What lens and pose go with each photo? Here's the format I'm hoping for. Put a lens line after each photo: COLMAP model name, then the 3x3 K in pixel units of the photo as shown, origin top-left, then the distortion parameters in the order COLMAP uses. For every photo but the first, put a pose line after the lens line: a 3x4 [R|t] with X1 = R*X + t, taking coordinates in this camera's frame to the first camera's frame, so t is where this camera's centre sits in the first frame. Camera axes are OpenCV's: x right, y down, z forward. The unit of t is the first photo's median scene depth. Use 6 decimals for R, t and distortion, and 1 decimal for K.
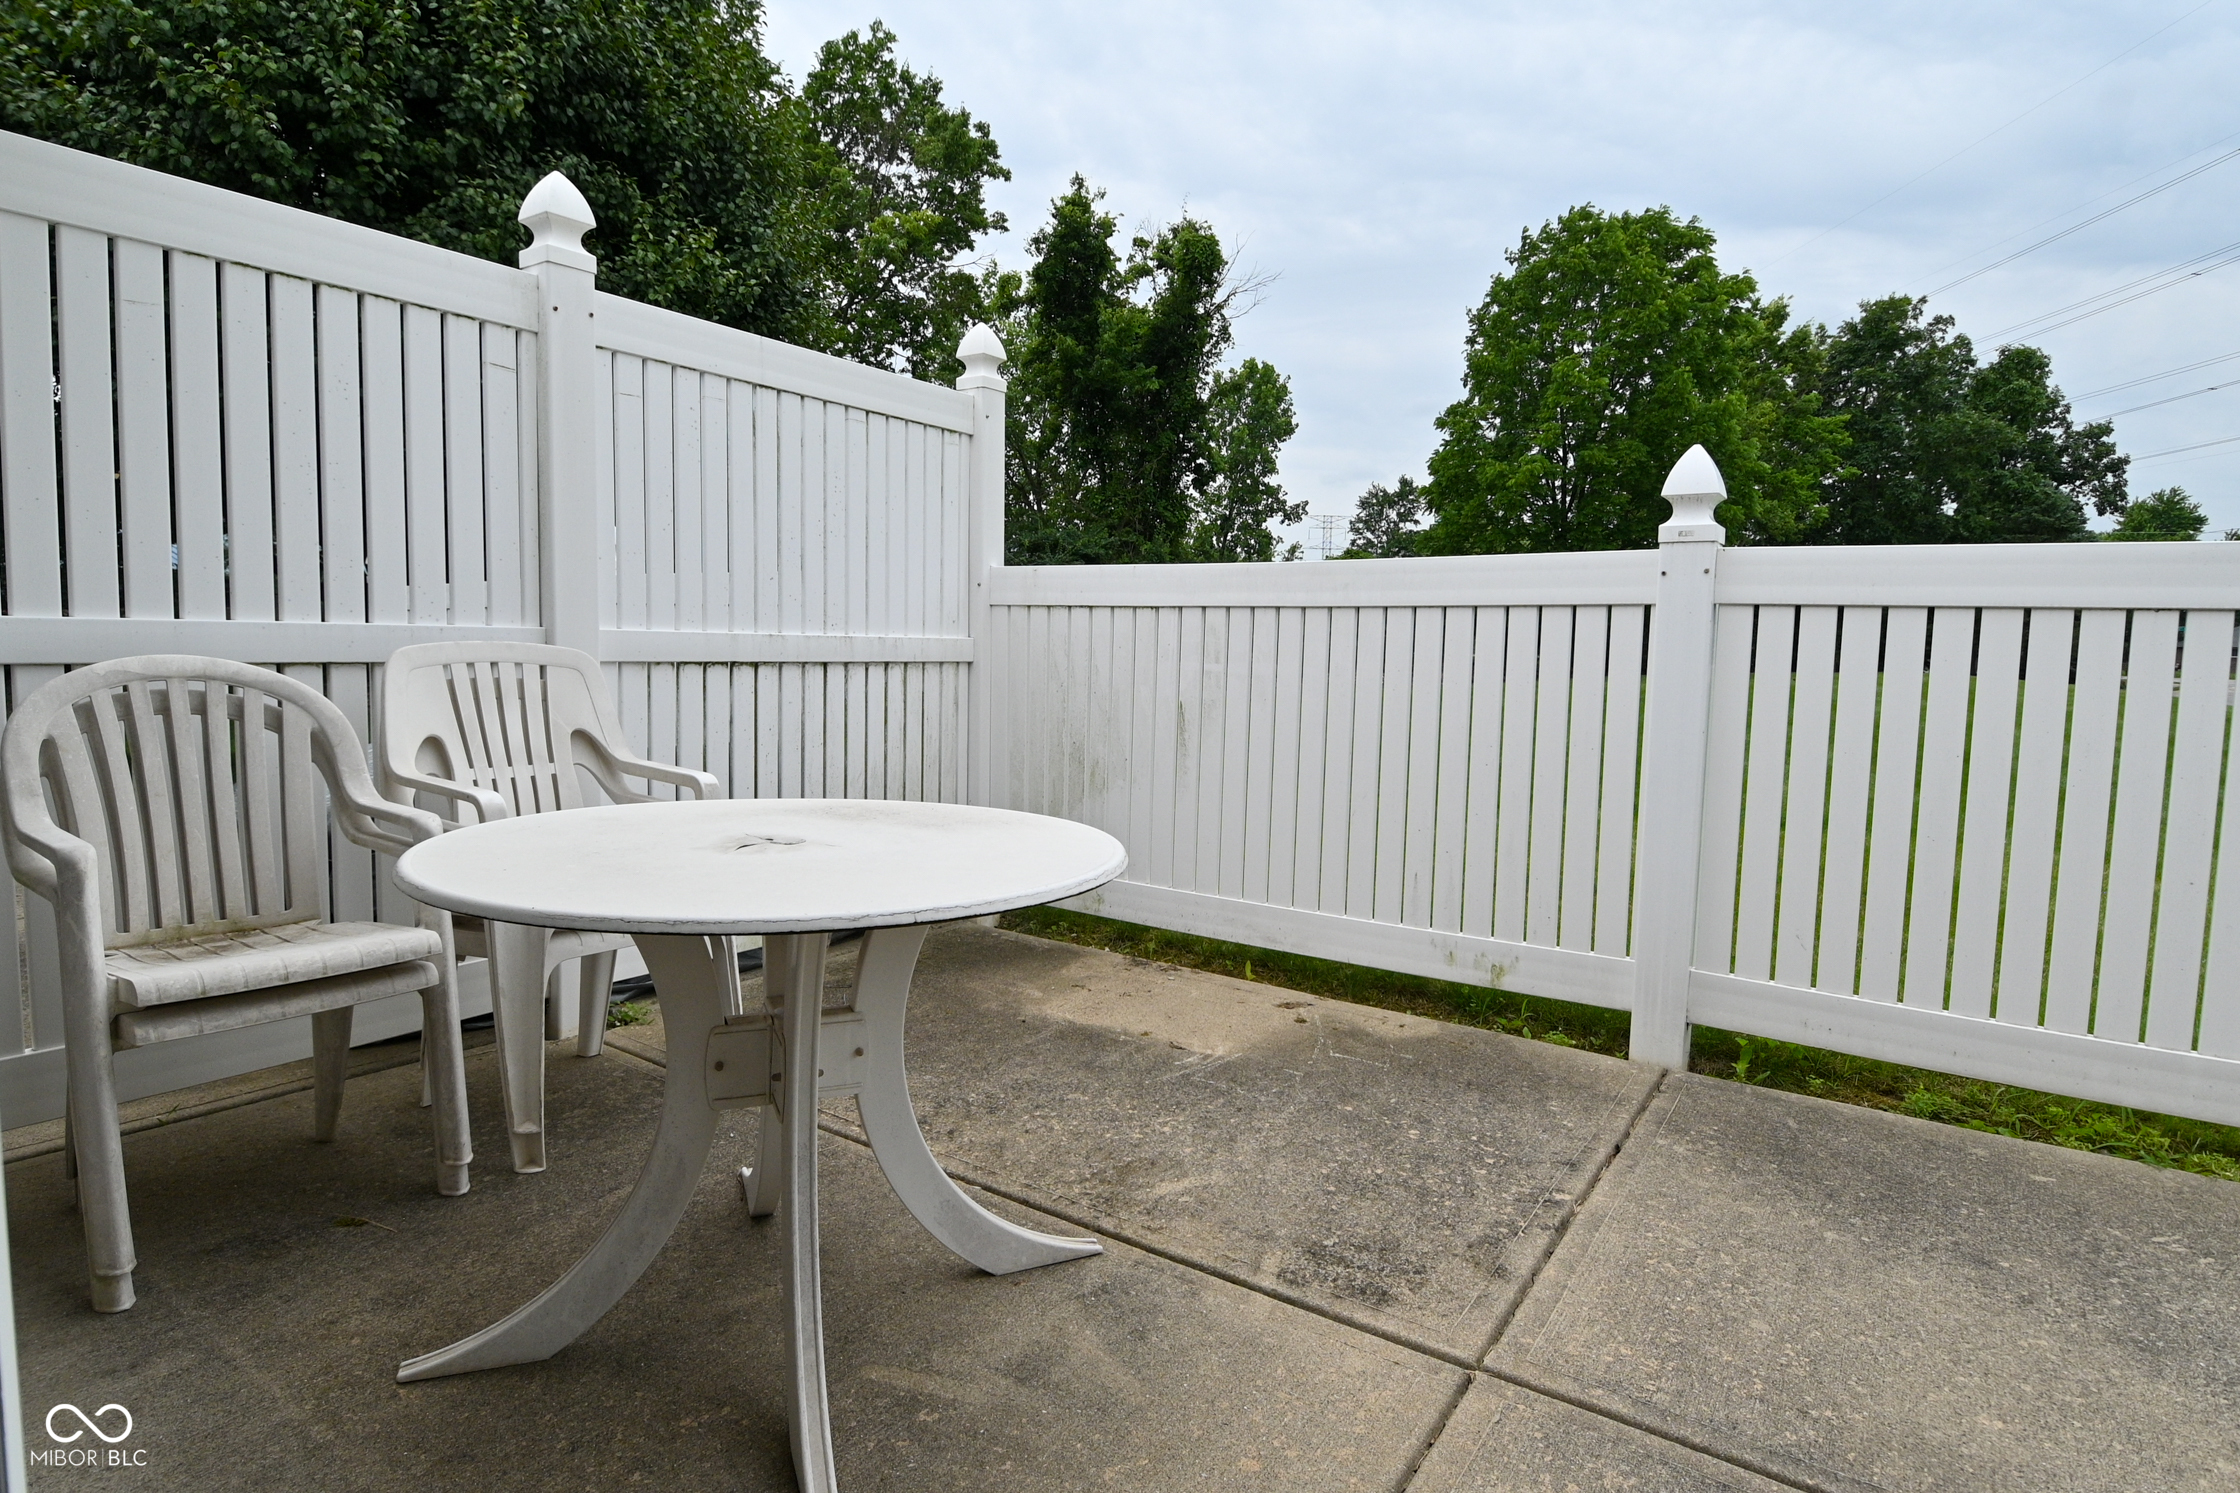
lens RADIAL K [[1180.0, 0, 1119.0], [0, 1180.0, 734.0], [0, 0, 1]] dist [0.021518, -0.033734]
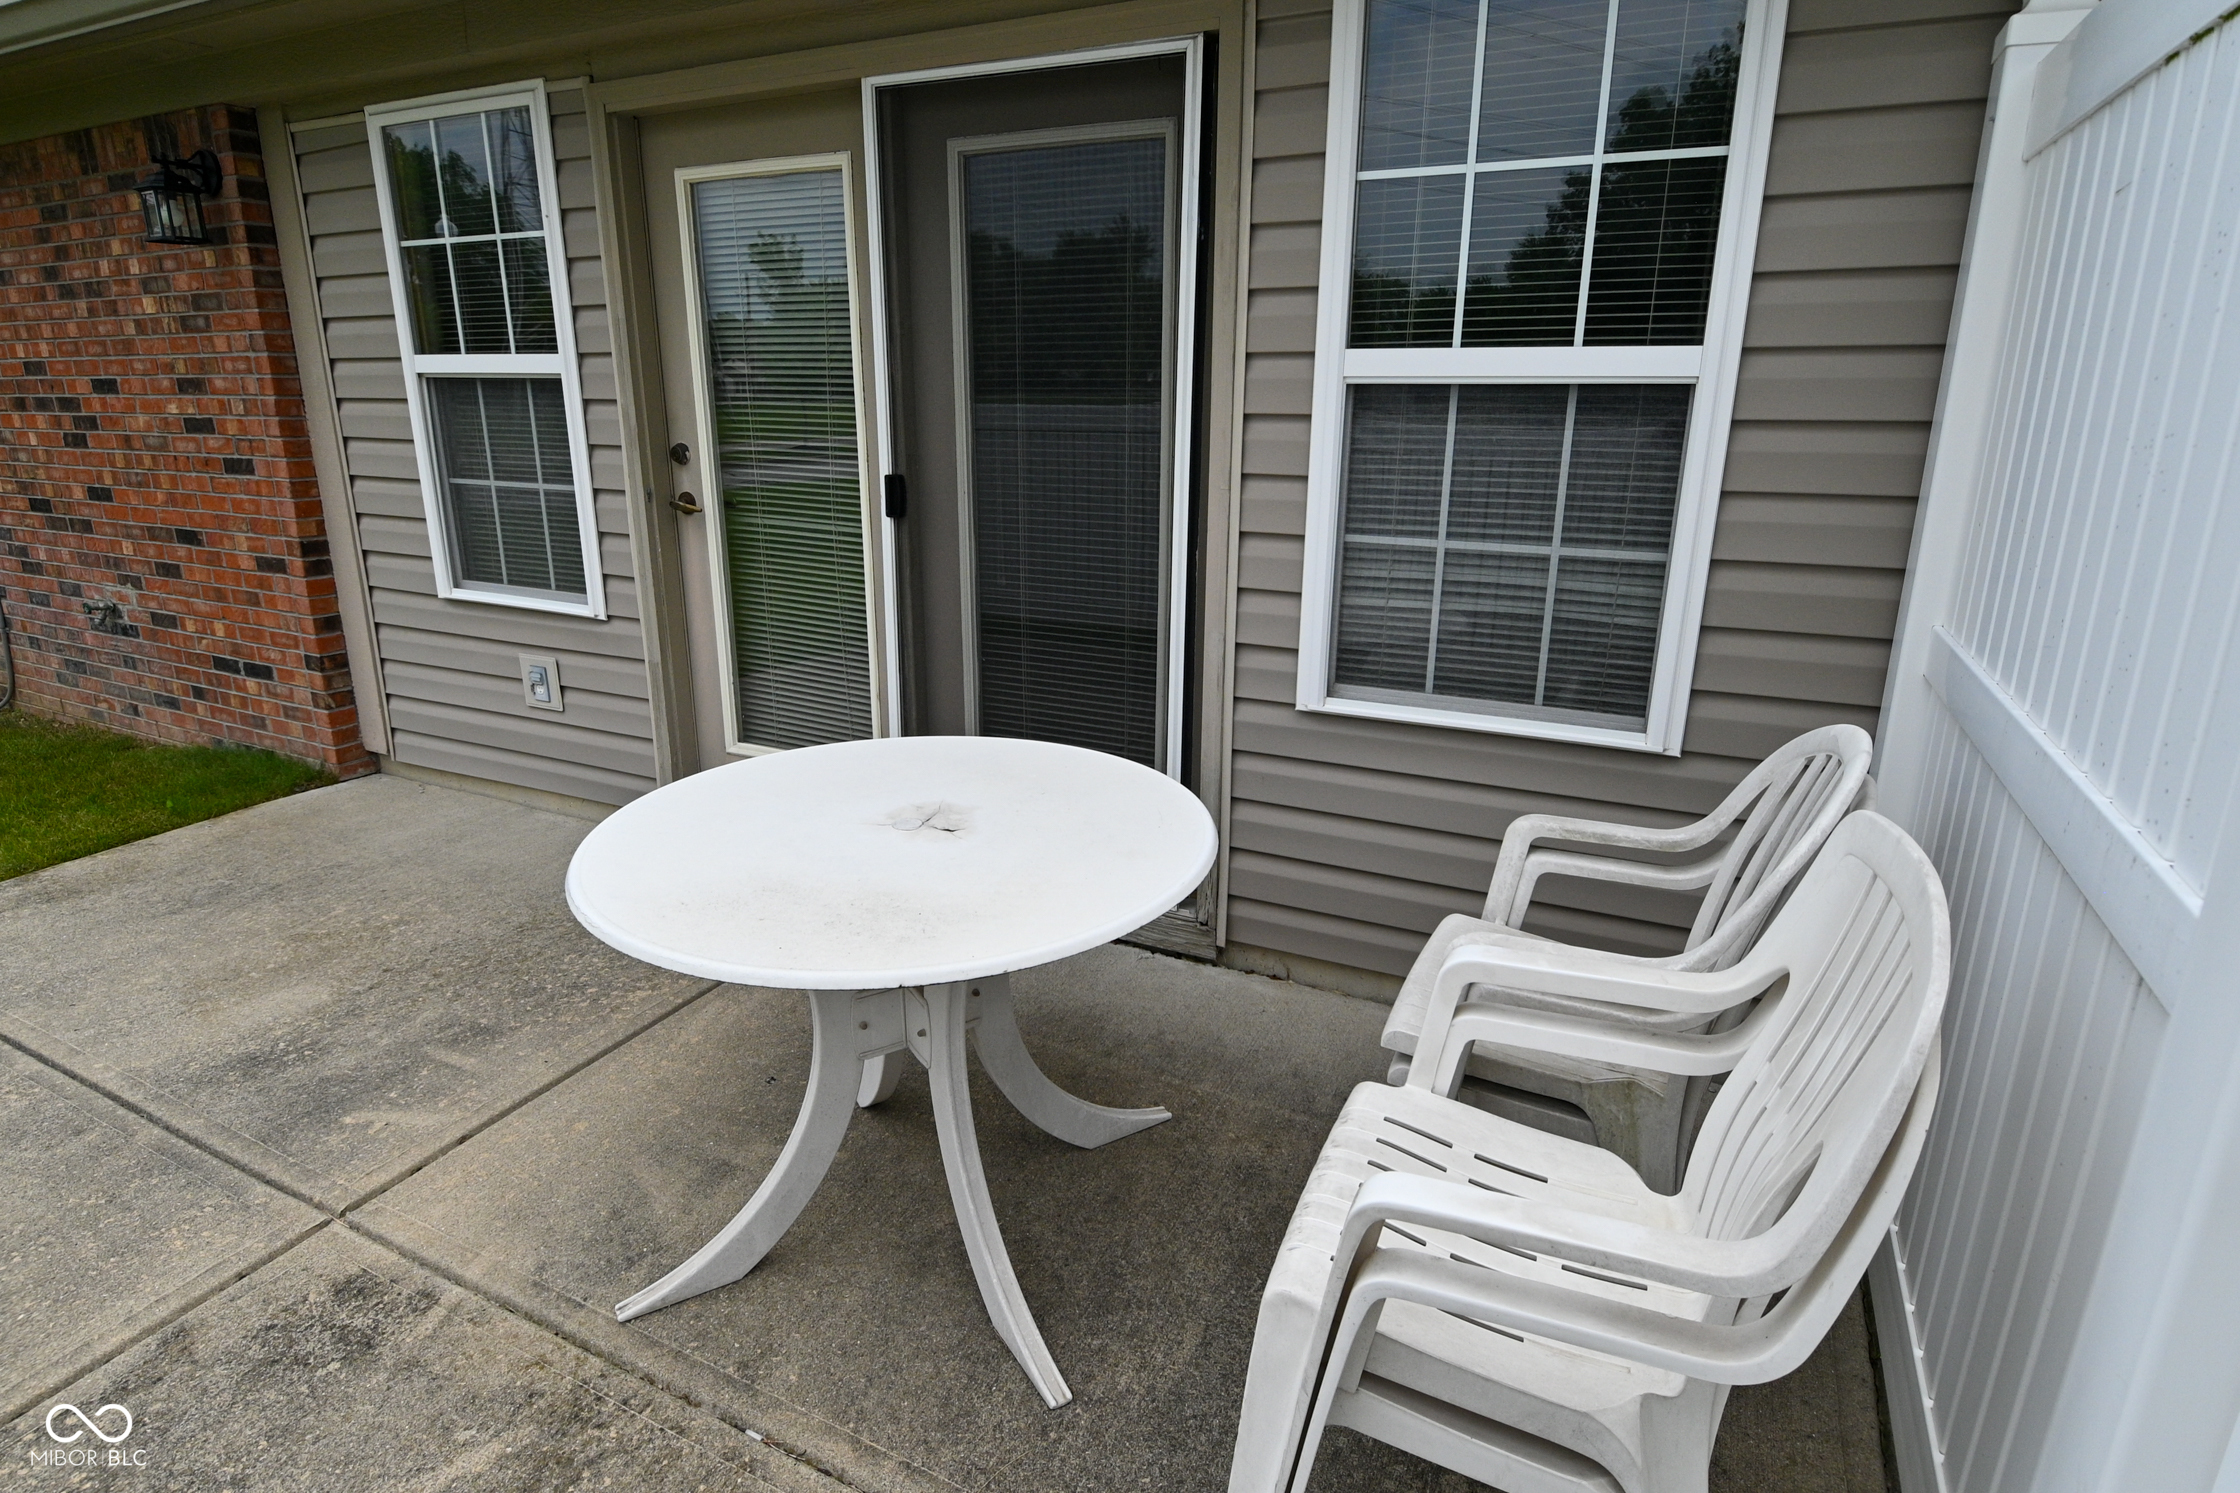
lens RADIAL K [[1172.0, 0, 1126.6], [0, 1172.0, 734.1], [0, 0, 1]] dist [0.022444, -0.029822]
pose [[-0.987645, 0.015556, -0.155935, -0.156057], [-0.040986, 0.934783, 0.352847, -0.188943], [0.151254, 0.354879, -0.922596, 0.998824]]
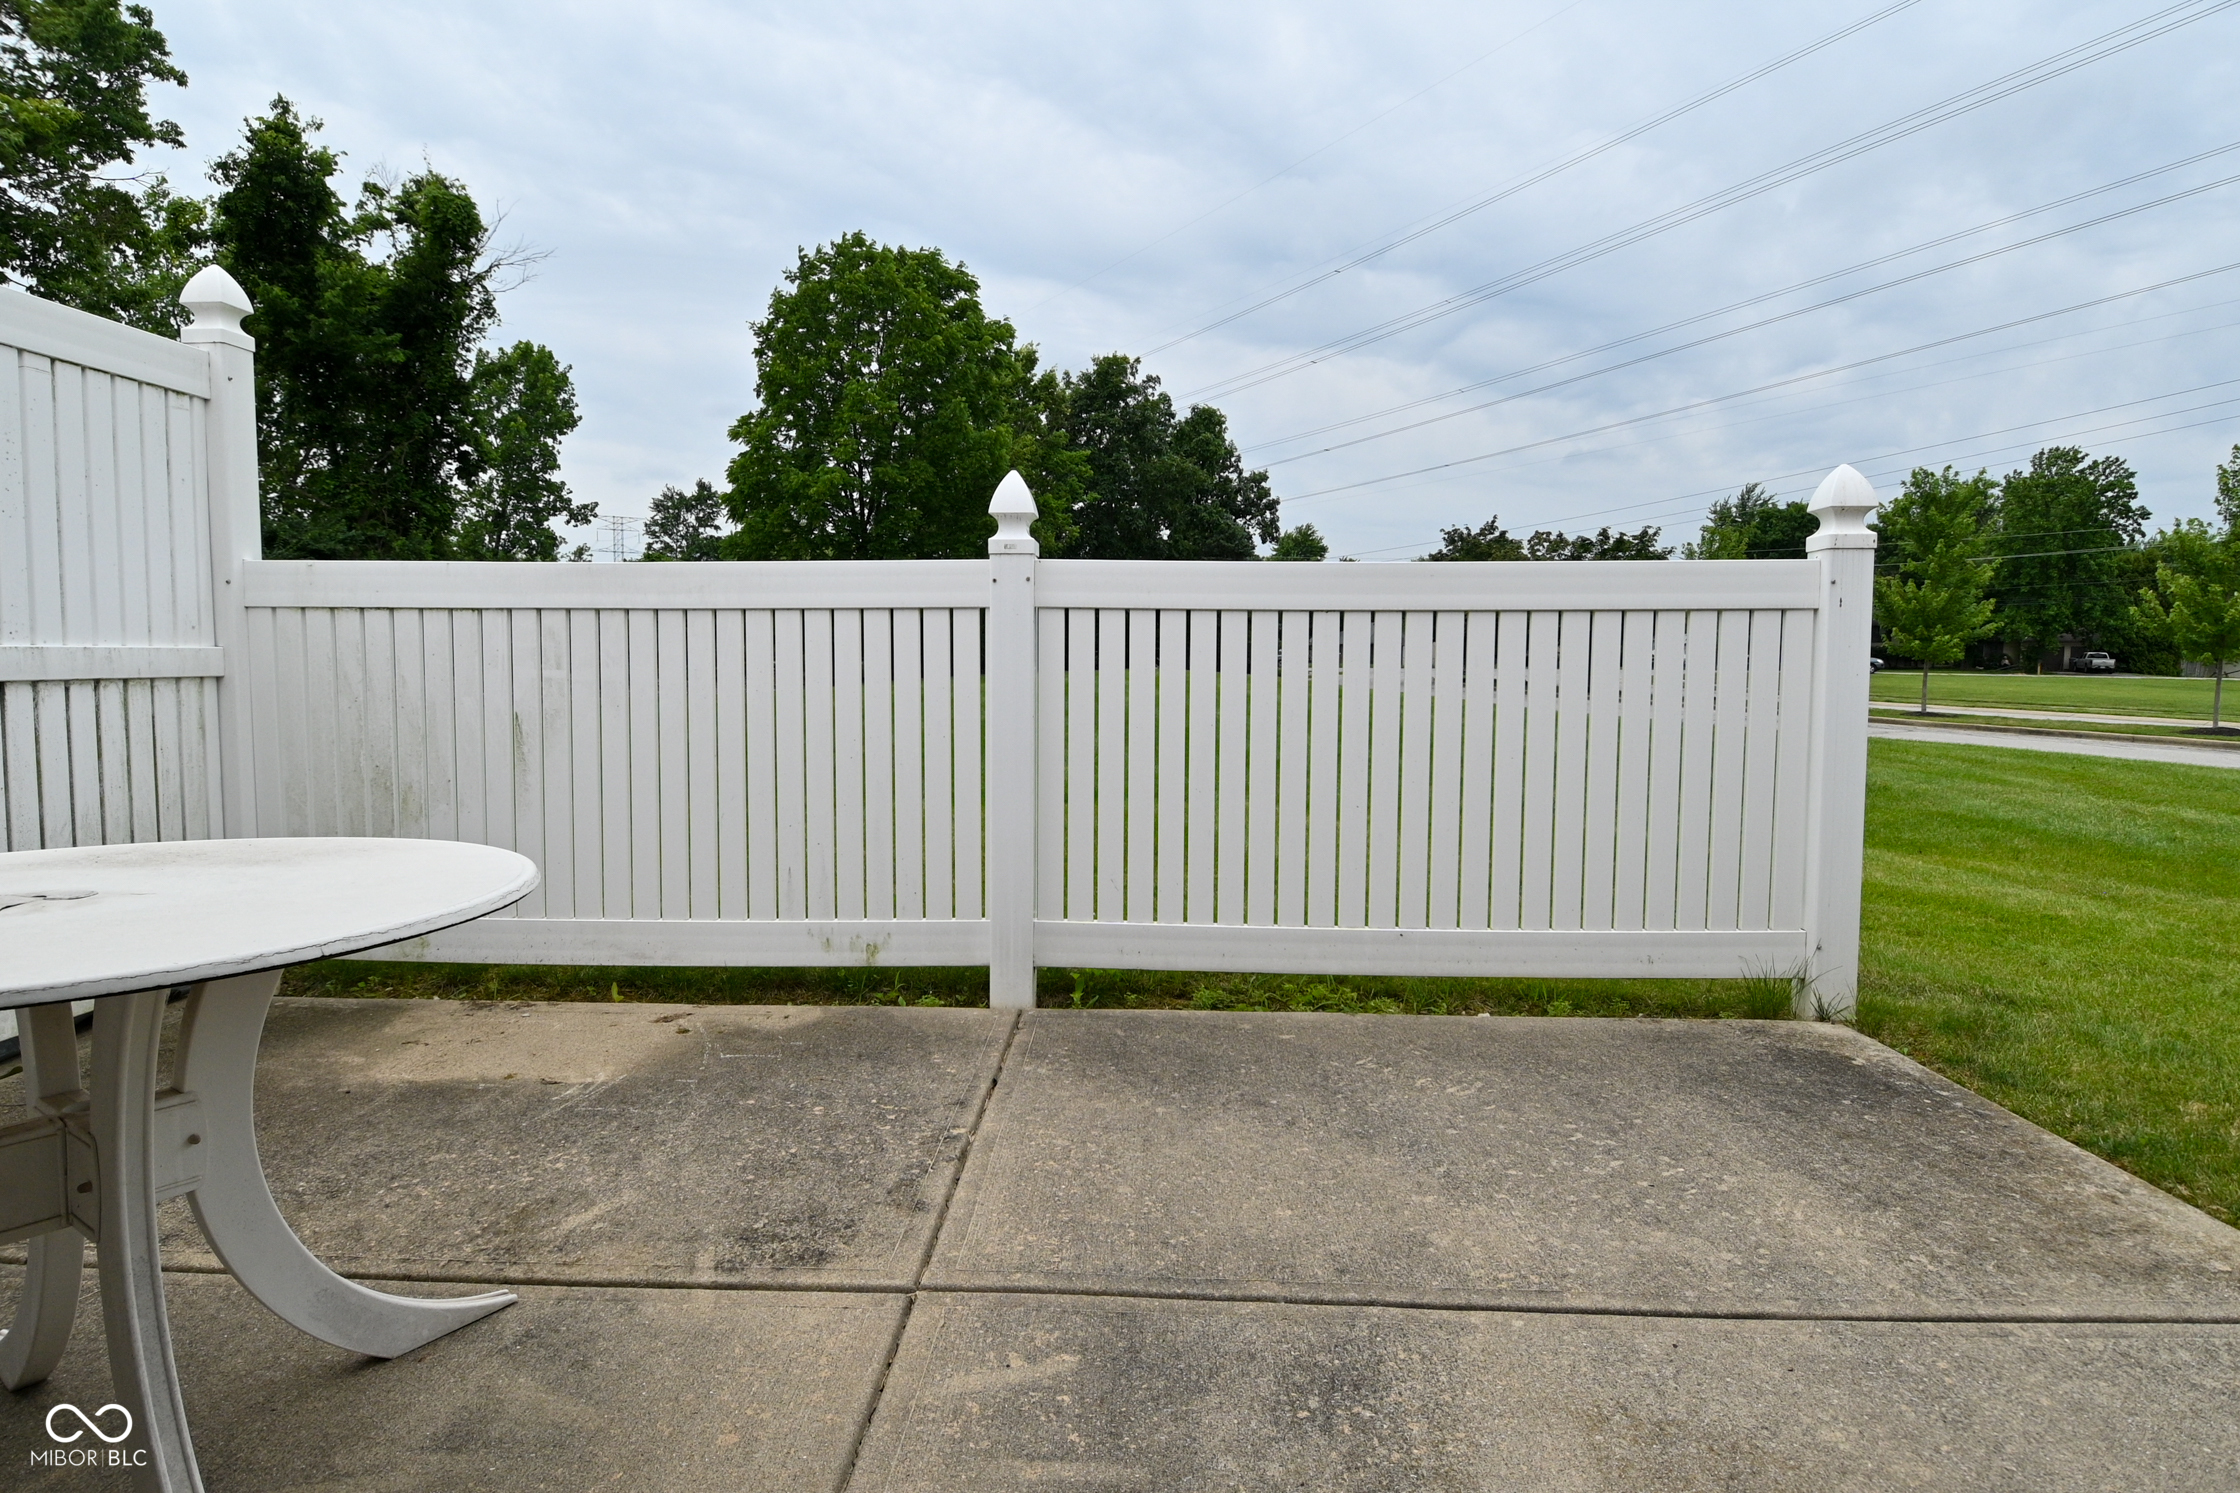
lens RADIAL K [[1180.0, 0, 1119.0], [0, 1180.0, 734.0], [0, 0, 1]] dist [0.021518, -0.033734]
pose [[0.842223, -0.053703, 0.536448, -0.051353], [0.057174, 0.998312, 0.010176, 0.007014], [-0.536089, 0.022101, 0.843872, -0.025175]]
